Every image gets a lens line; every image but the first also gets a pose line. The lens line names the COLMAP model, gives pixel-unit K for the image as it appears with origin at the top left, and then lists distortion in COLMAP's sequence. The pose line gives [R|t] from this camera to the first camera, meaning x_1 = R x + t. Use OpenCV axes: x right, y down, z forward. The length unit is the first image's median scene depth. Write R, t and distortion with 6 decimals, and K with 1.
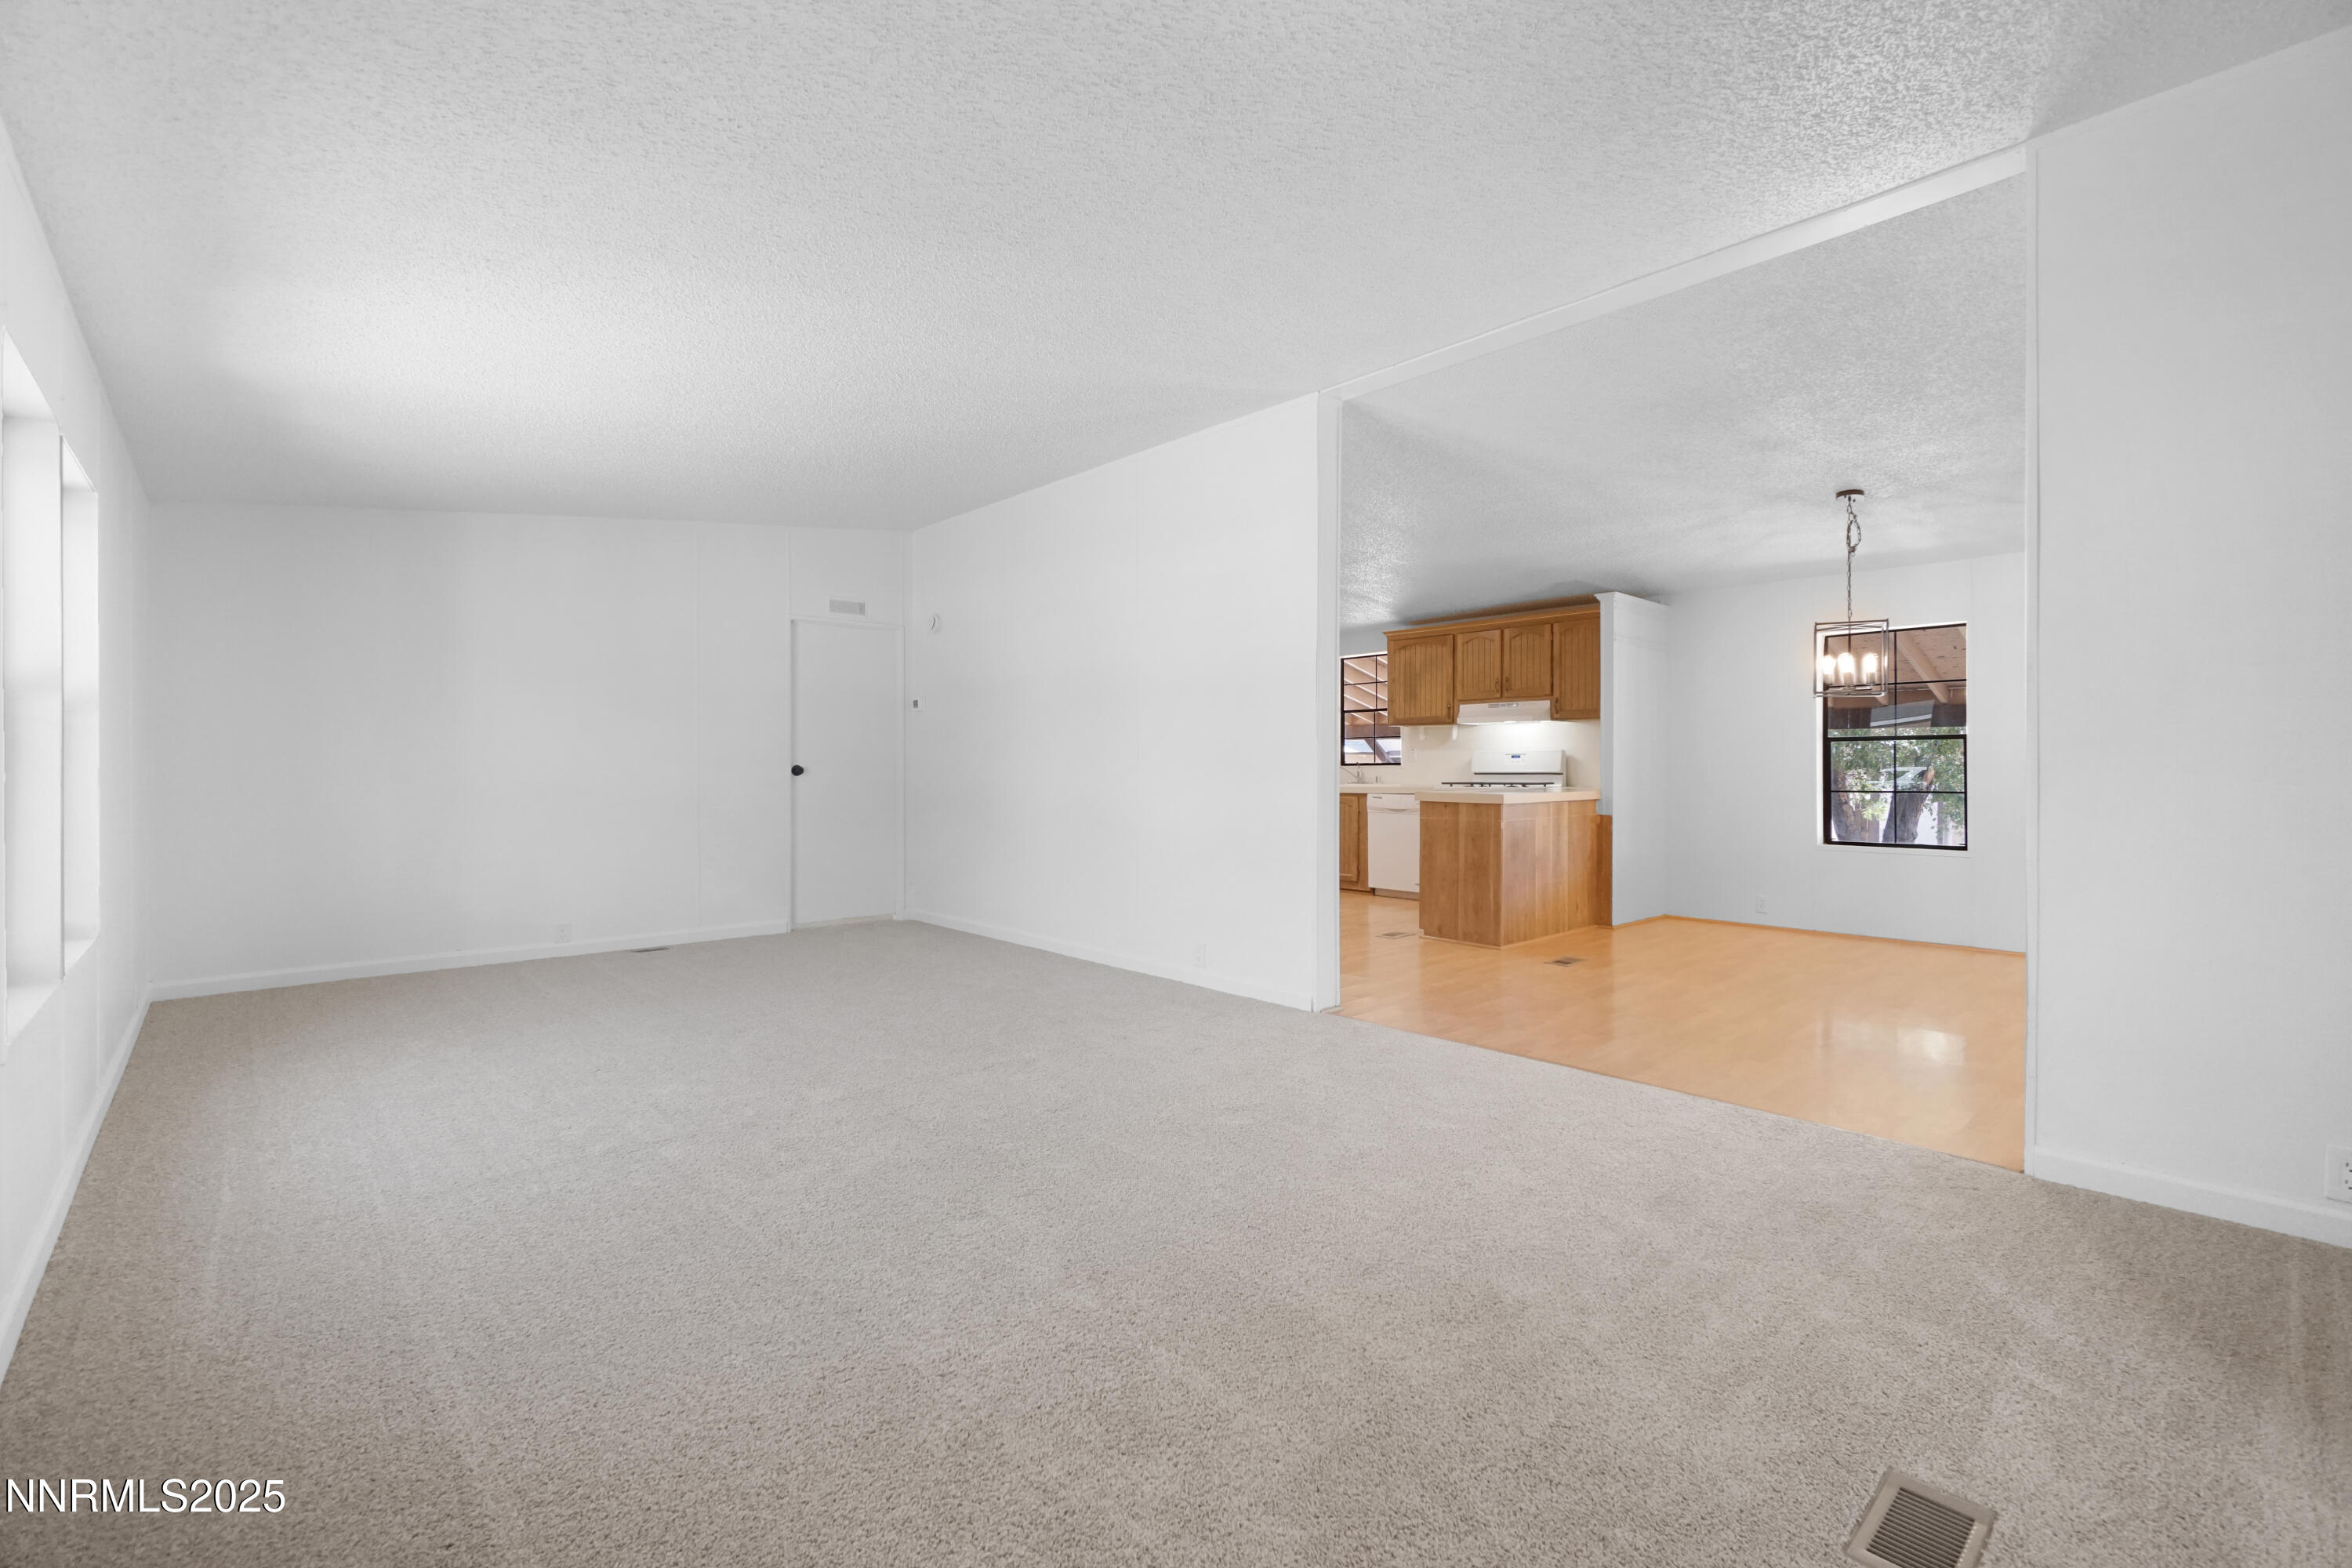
lens RADIAL K [[1008.0, 0, 1142.3], [0, 1008.0, 762.7], [0, 0, 1]] dist [0.016468, -0.009890]
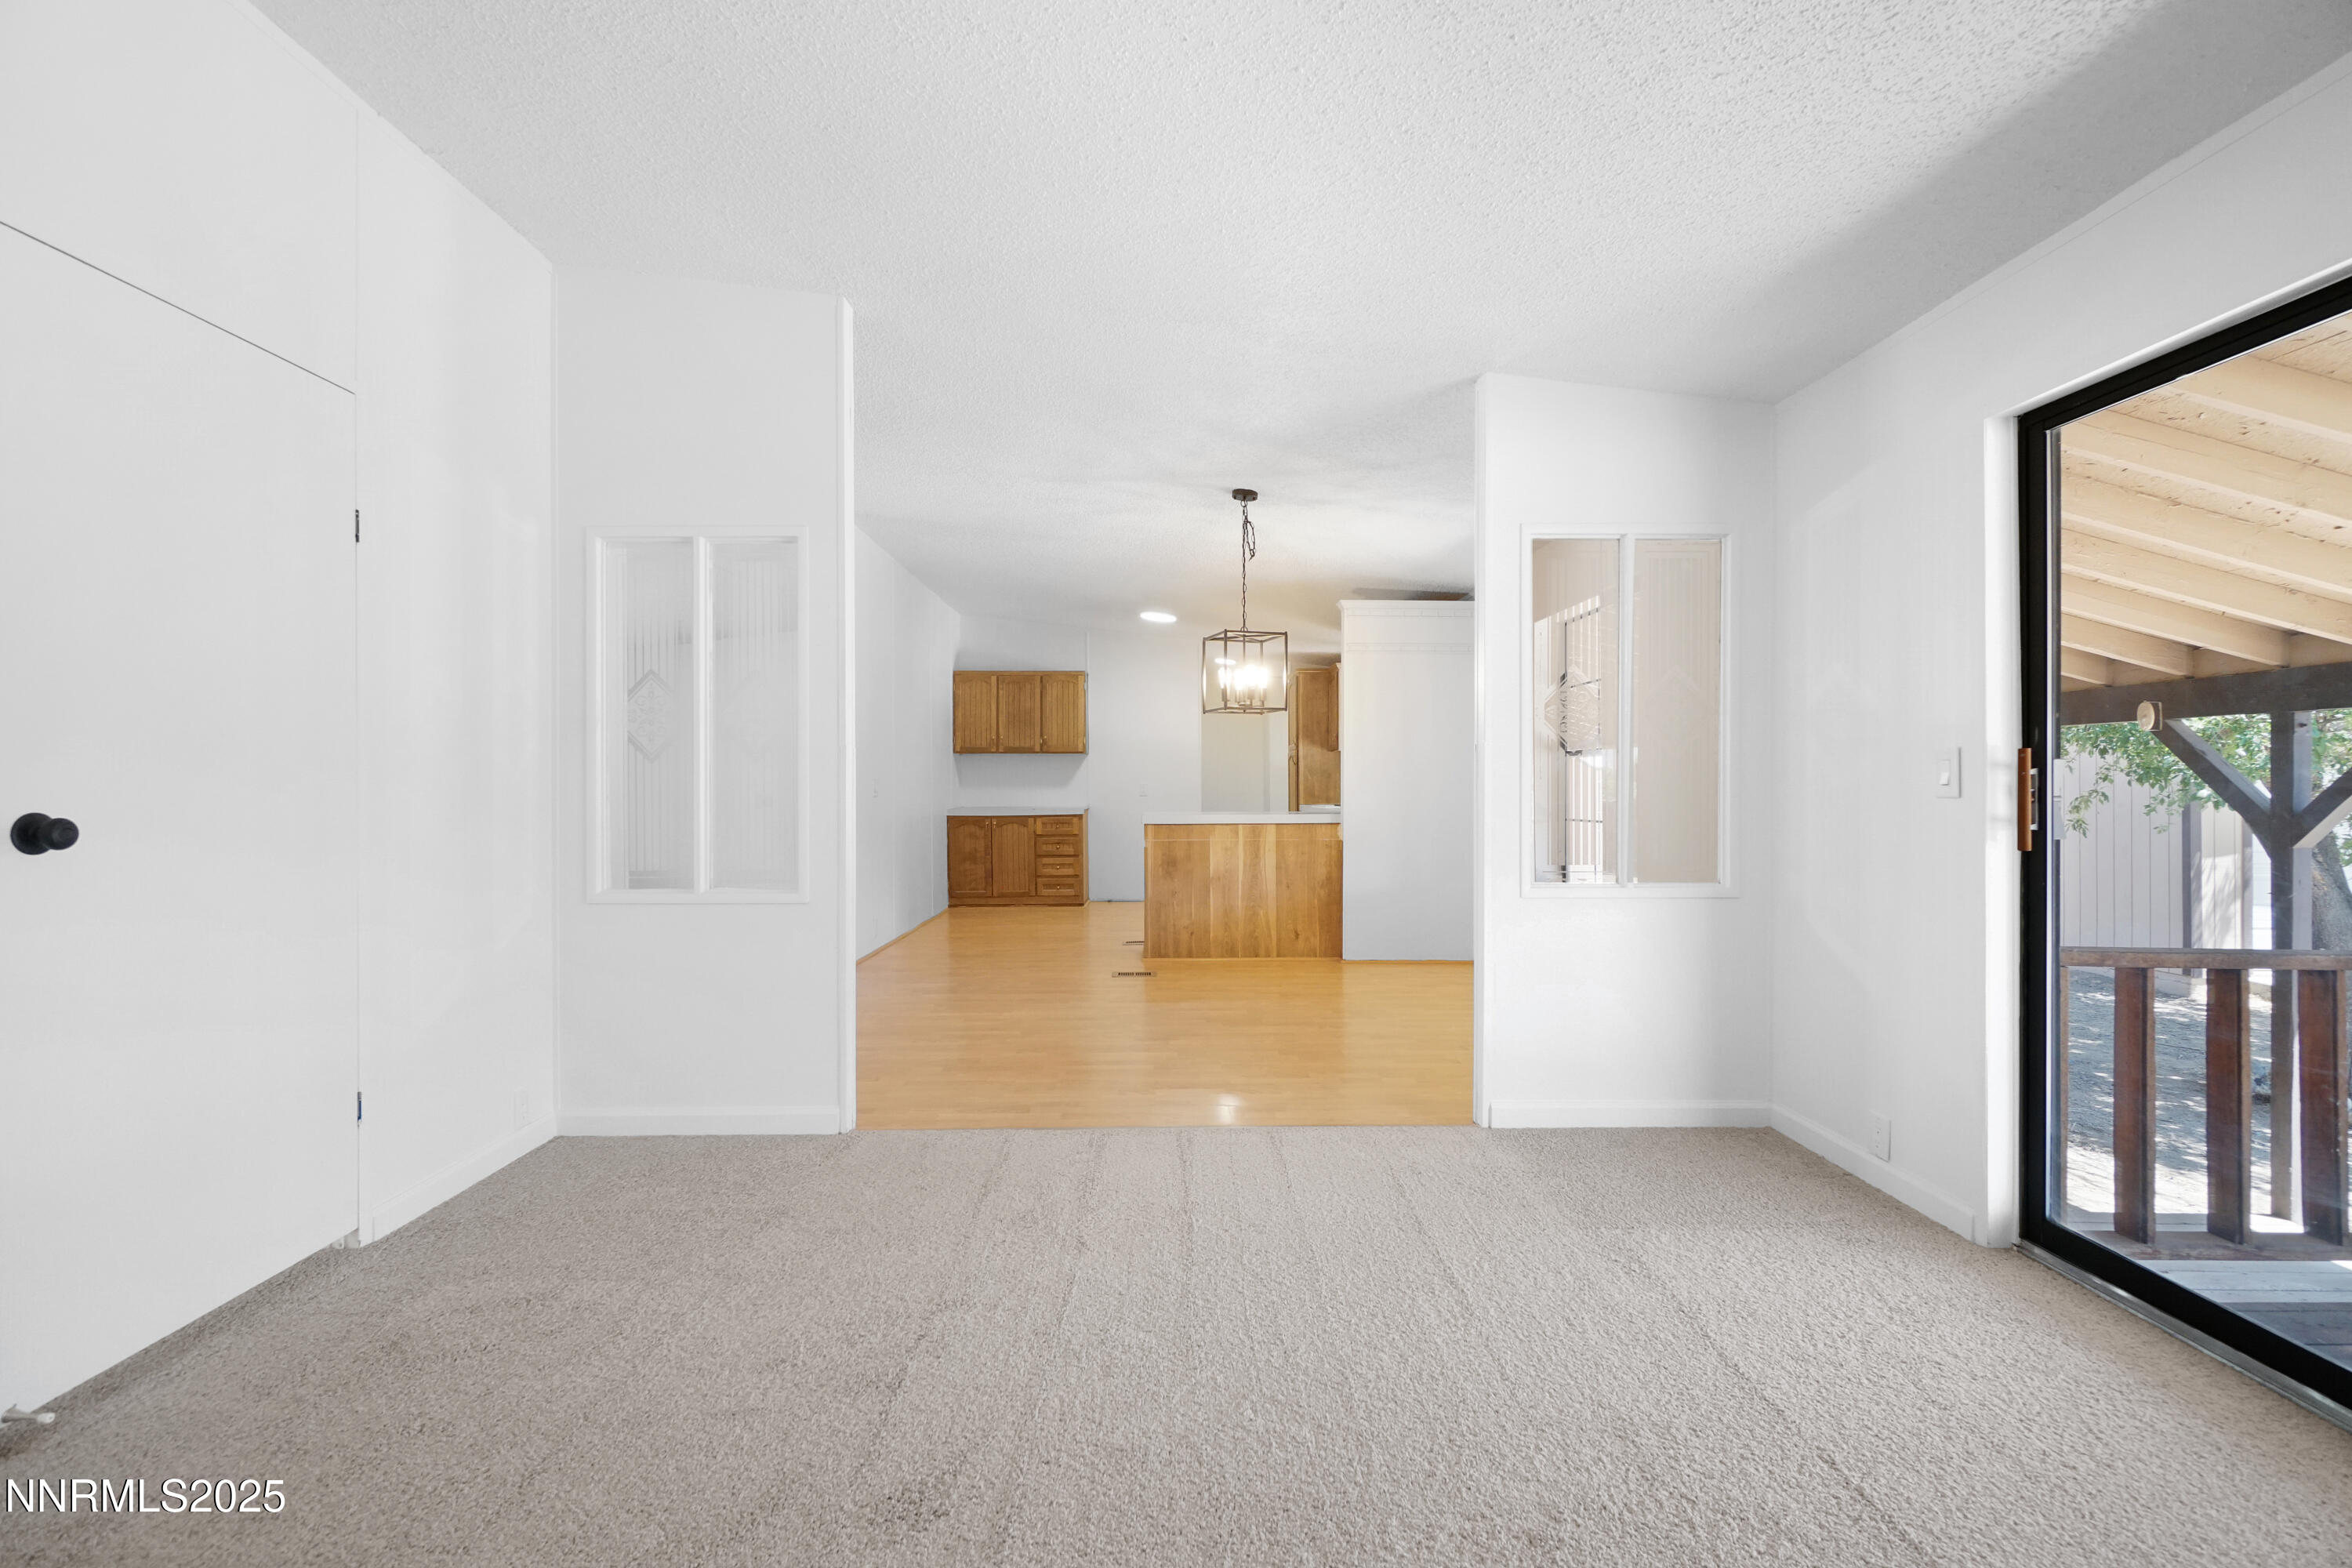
lens RADIAL K [[1008.0, 0, 1170.1], [0, 1008.0, 789.7], [0, 0, 1]] dist [0.016468, -0.009890]
pose [[0.743638, 0.000267, -0.668583, 0.960690], [0.003437, 0.999985, 0.004223, 0.000697], [0.668574, -0.005438, 0.743626, 0.203848]]
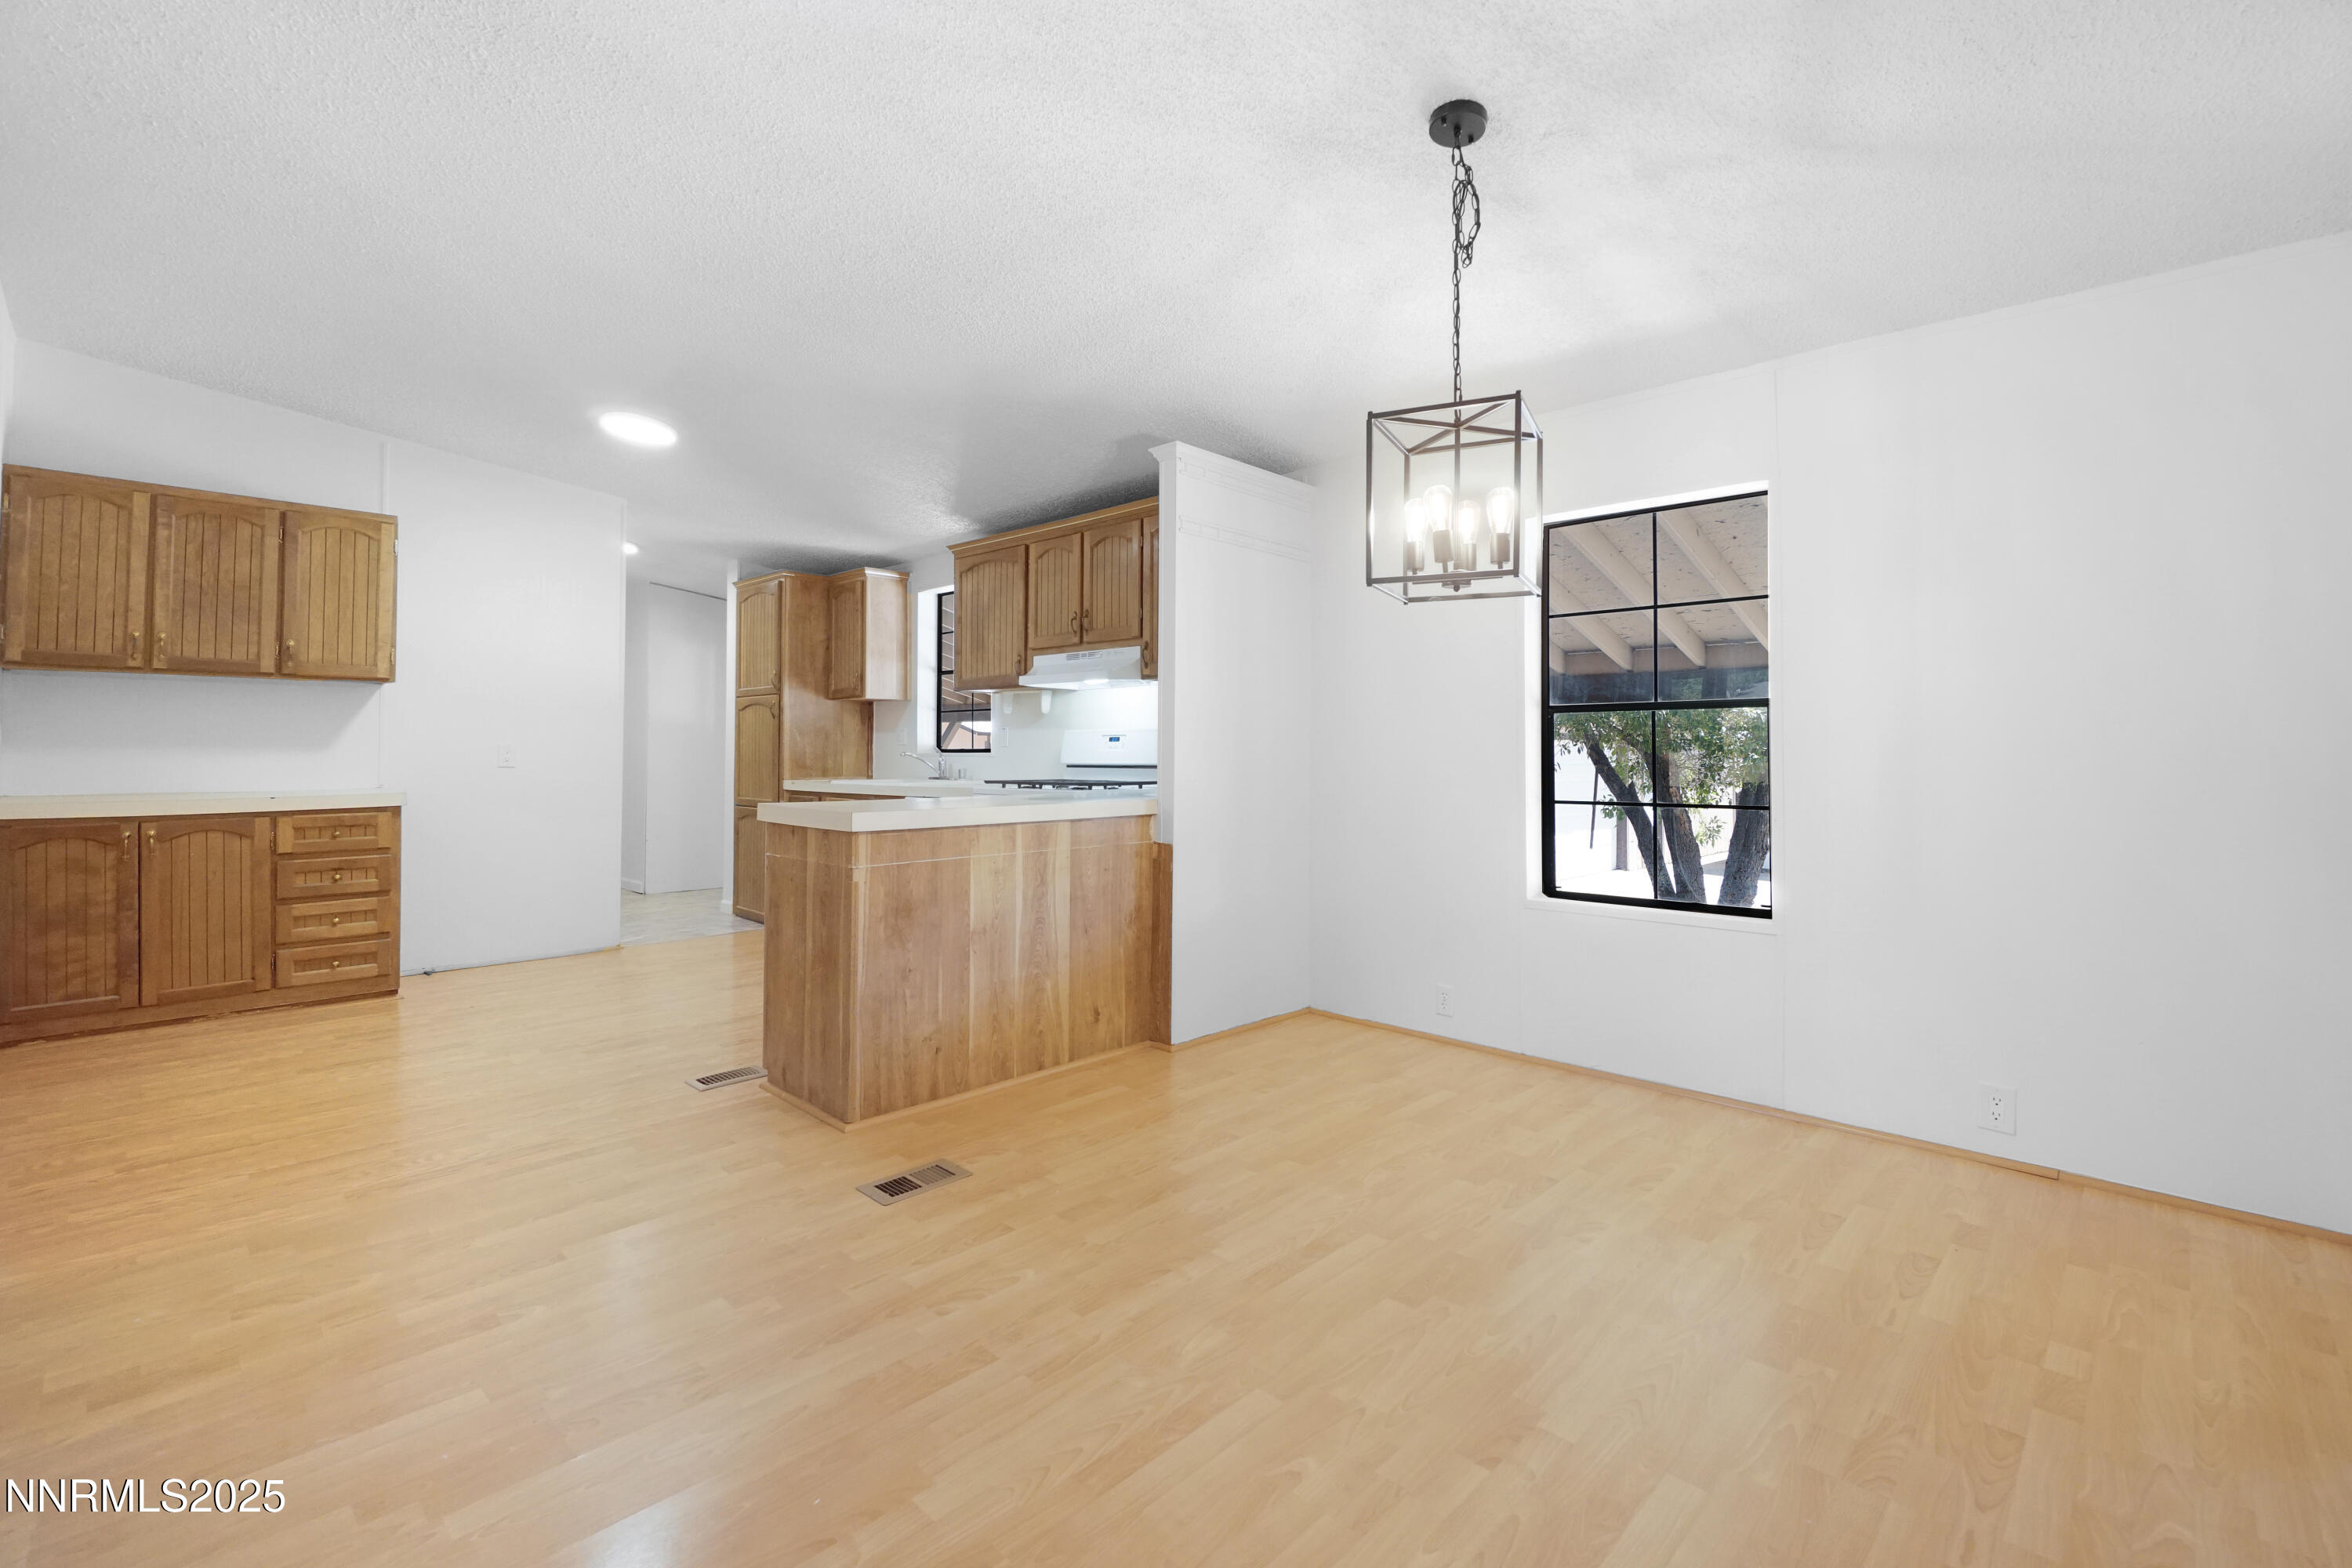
lens RADIAL K [[1008.0, 0, 1131.2], [0, 1008.0, 737.1], [0, 0, 1]] dist [0.016468, -0.009890]
pose [[0.999006, 0.004243, 0.044368, 0.415391], [-0.003686, 0.999913, -0.012634, 0.000457], [-0.044417, 0.012458, 0.998935, 0.445870]]
